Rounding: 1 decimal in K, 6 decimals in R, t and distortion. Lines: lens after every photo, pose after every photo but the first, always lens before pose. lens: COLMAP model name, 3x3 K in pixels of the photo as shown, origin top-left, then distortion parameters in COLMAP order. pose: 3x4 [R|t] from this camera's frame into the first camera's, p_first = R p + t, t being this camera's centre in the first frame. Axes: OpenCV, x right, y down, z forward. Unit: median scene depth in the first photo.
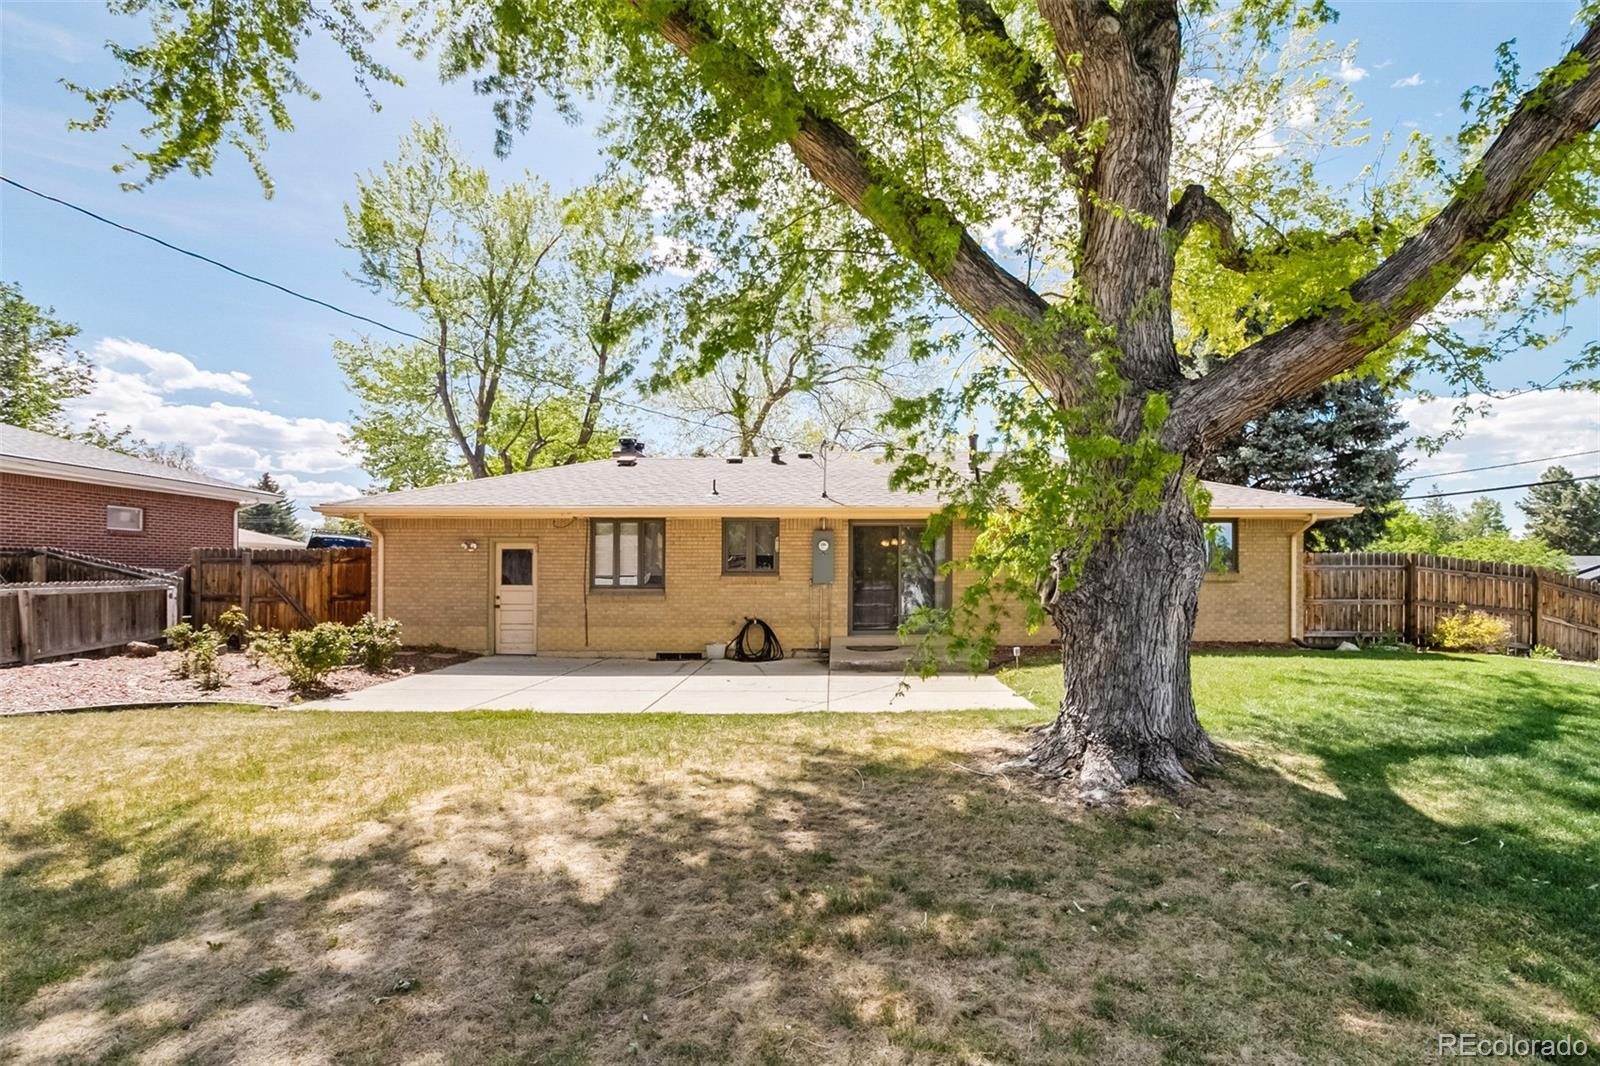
lens RADIAL K [[788.1, 0, 825.1], [0, 788.1, 564.9], [0, 0, 1]] dist [-0.019267, 0.002991]
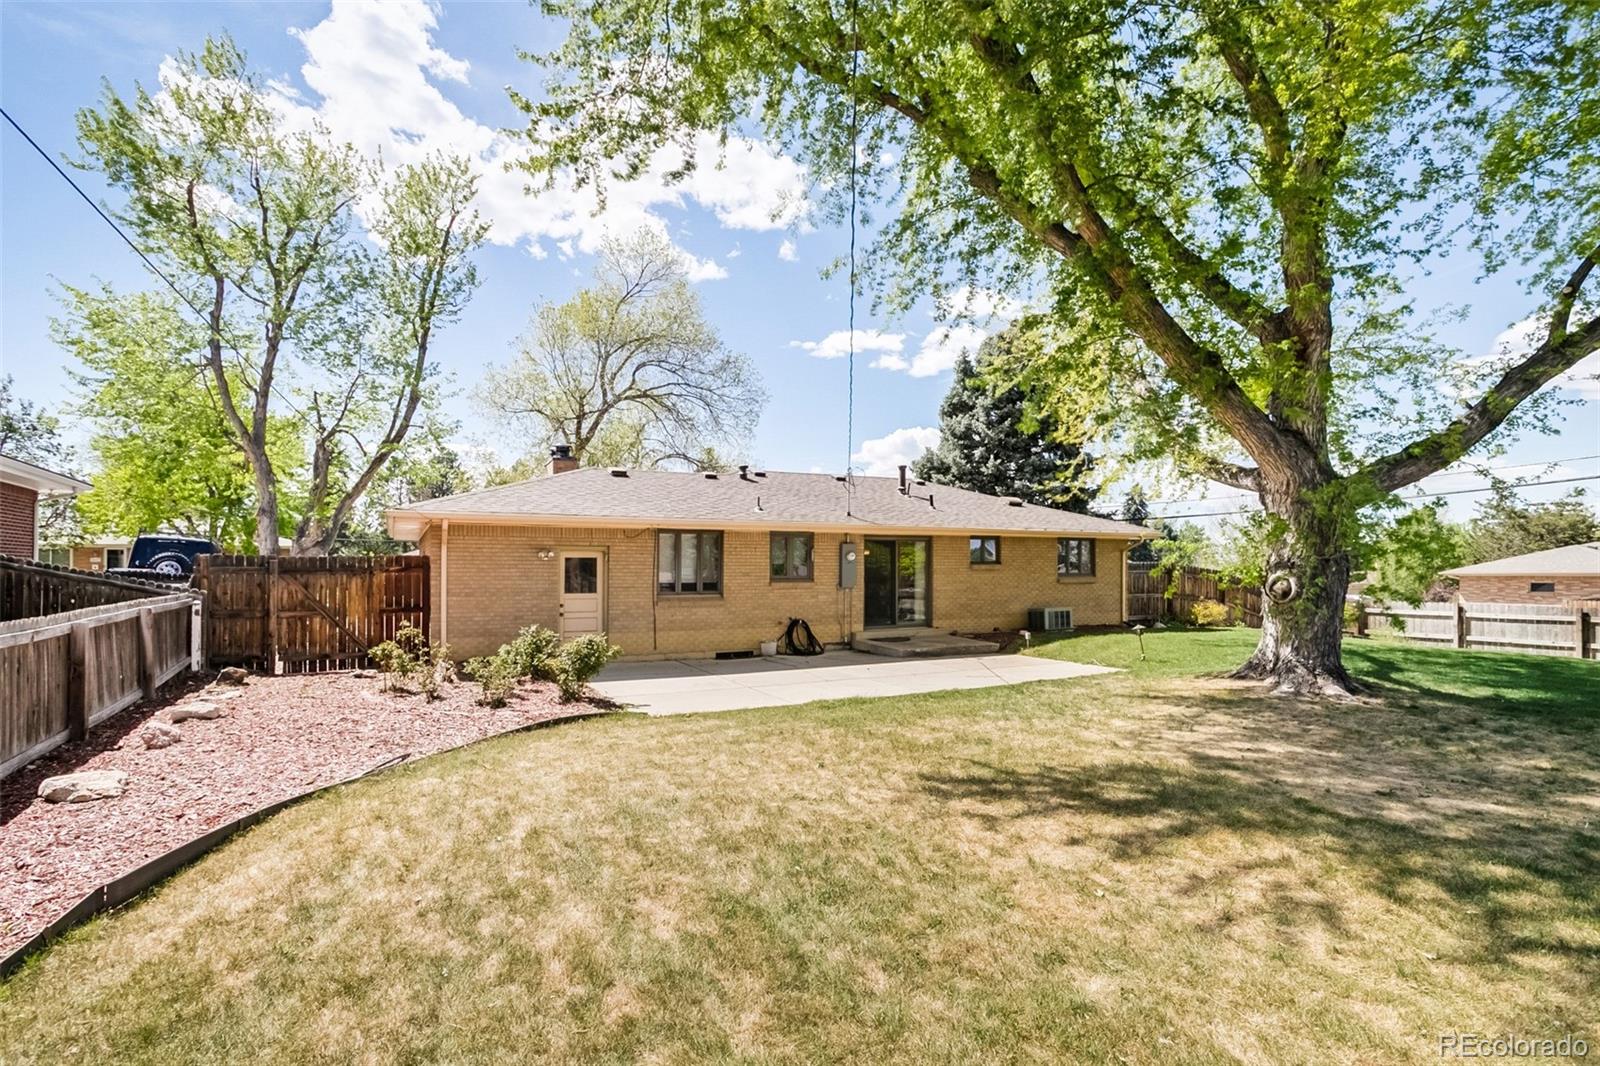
lens RADIAL K [[788.1, 0, 793.8], [0, 788.1, 544.9], [0, 0, 1]] dist [-0.019267, 0.002991]
pose [[0.893098, 0.012556, 0.449687, -0.614450], [-0.001910, 0.999707, -0.024121, -0.012828], [-0.449859, 0.020684, 0.892860, -0.037589]]
